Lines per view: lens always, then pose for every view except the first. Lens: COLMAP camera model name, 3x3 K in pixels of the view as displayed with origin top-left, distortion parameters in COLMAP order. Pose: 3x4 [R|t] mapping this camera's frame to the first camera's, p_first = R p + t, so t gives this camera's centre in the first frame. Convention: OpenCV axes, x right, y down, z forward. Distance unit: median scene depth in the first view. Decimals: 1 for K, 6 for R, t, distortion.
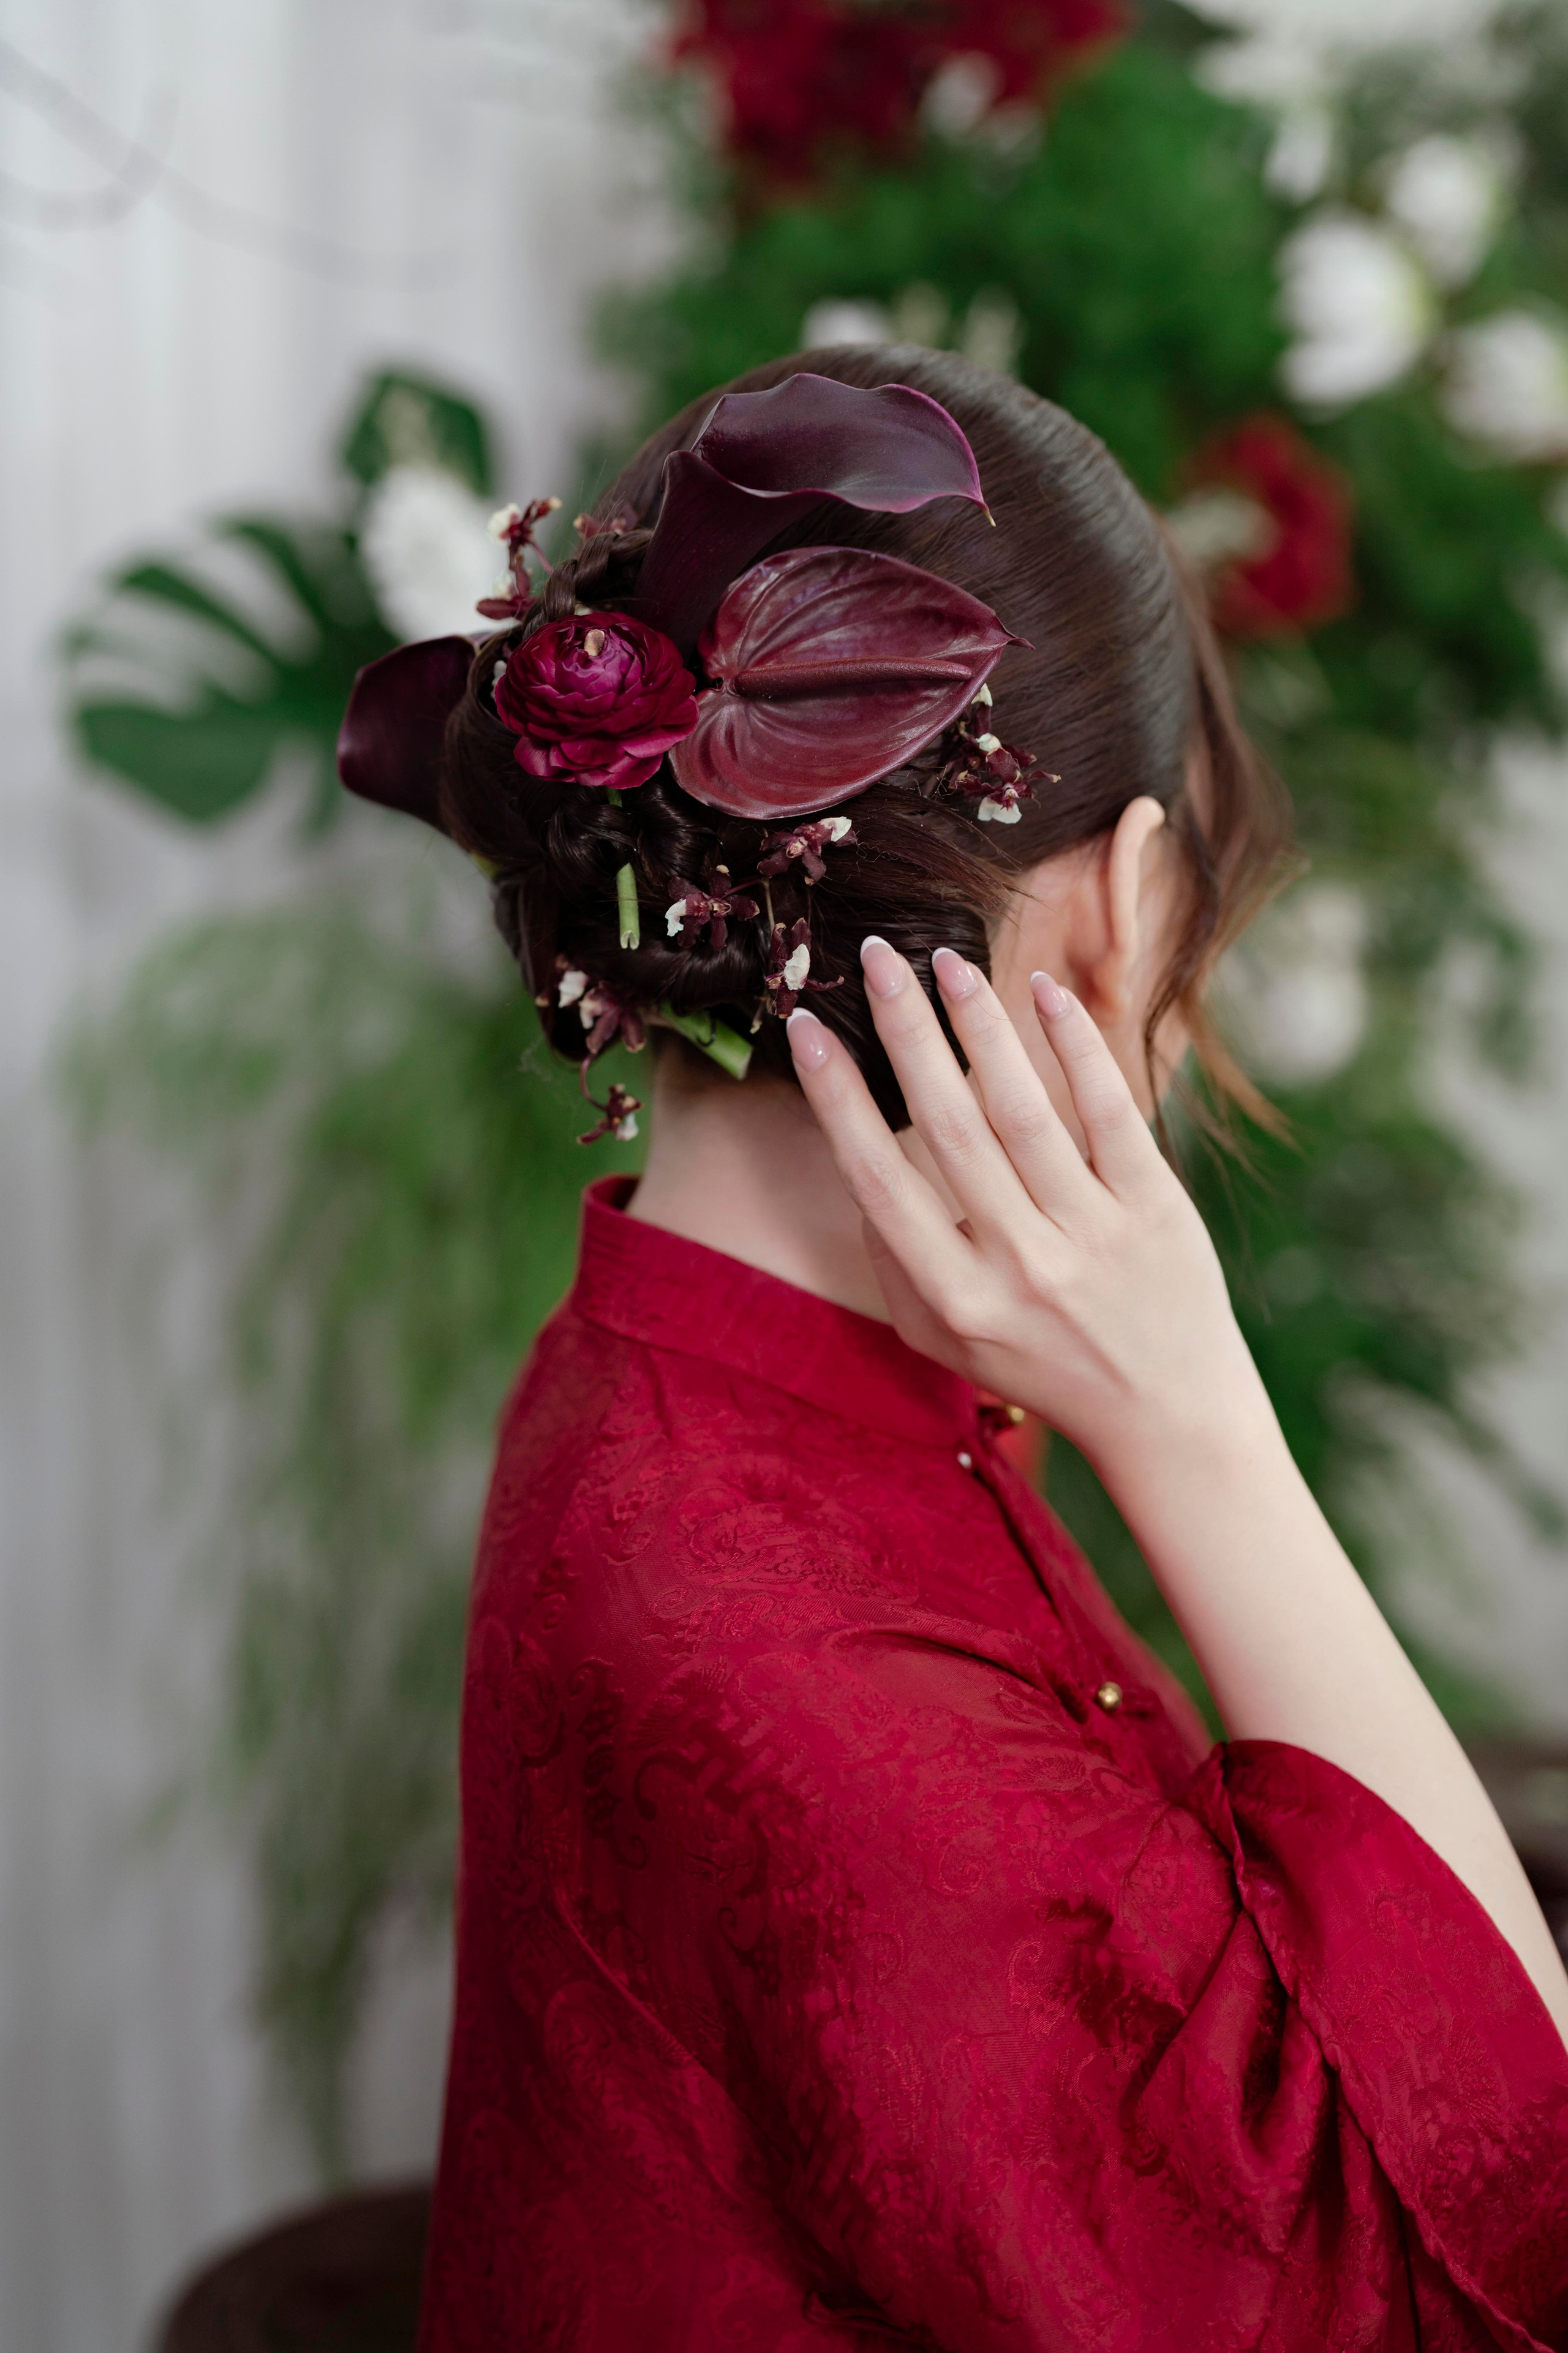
lens RADIAL K [[3253.5, 0, 711.6], [0, 3253.5, 1178.7], [0, 0, 1]] dist [0.141646, 0.010907]
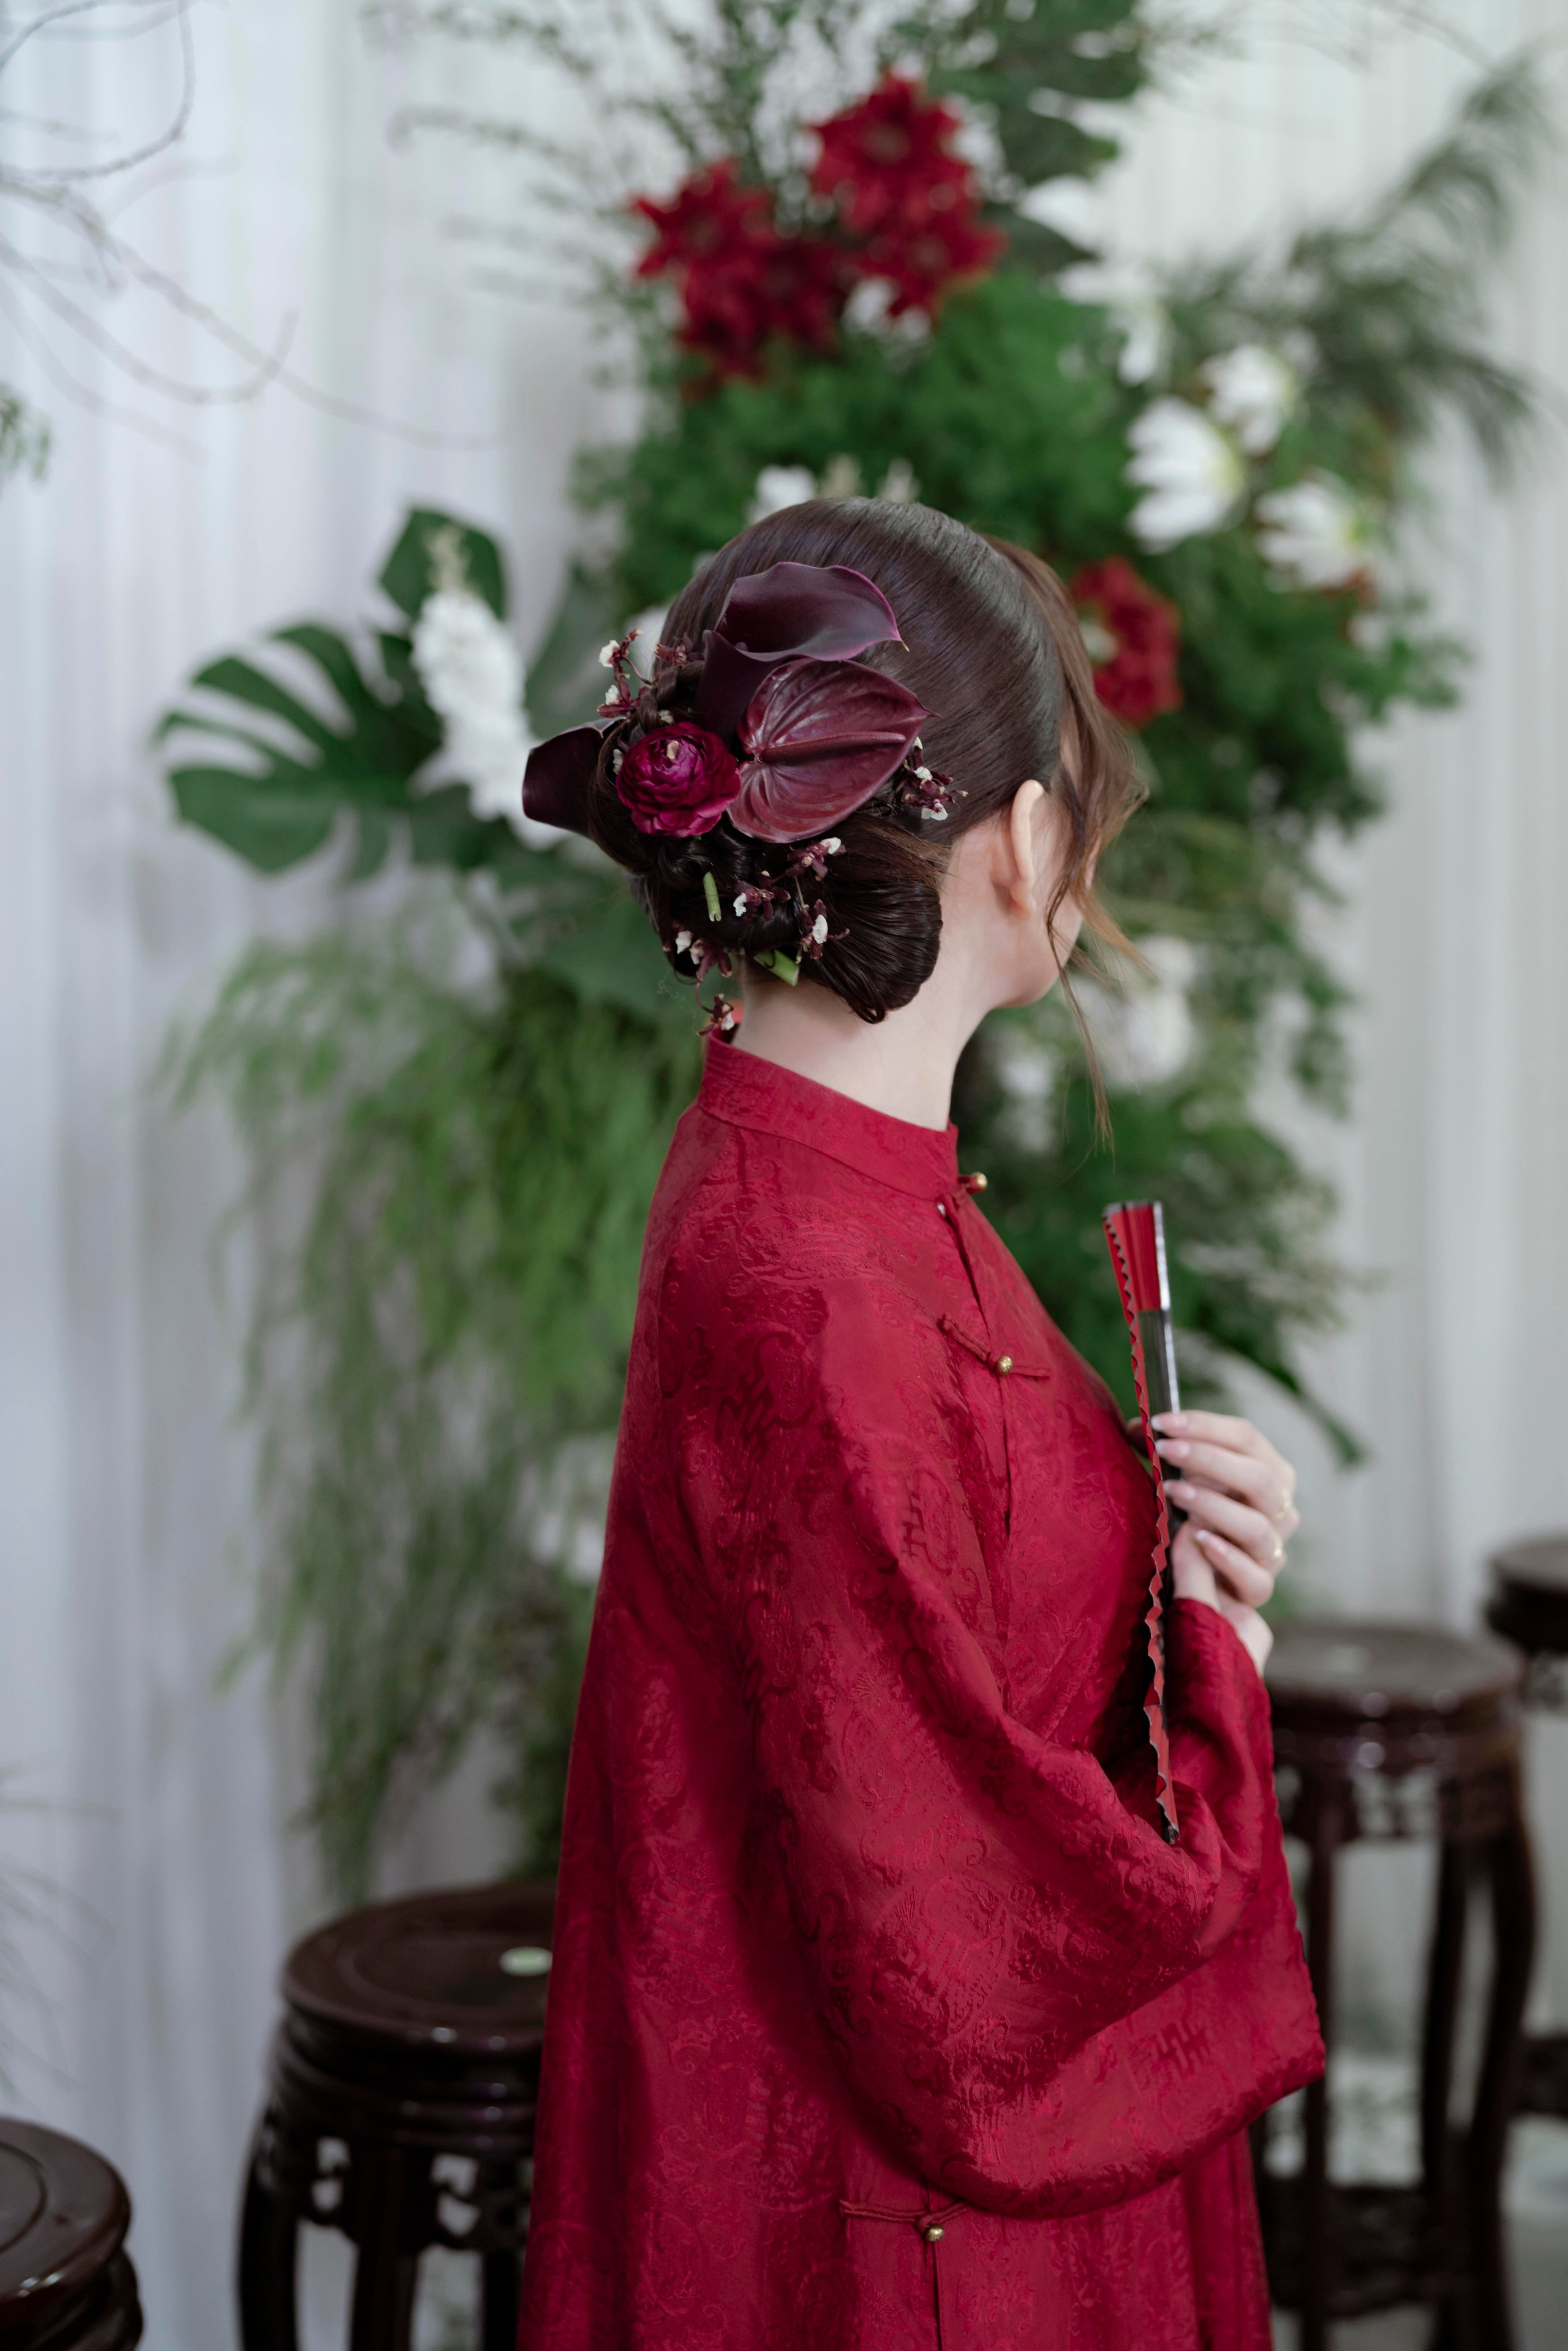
lens RADIAL K [[3374.3, 0, 784.0], [0, 3374.3, 1175.5], [0, 0, 1]] dist [-0.014756, 0.168512]
pose [[0.997961, 0.003815, 0.063715, -0.039738], [-0.001946, 0.999567, -0.029376, 0.043943], [-0.063799, 0.029192, 0.997536, -0.279134]]
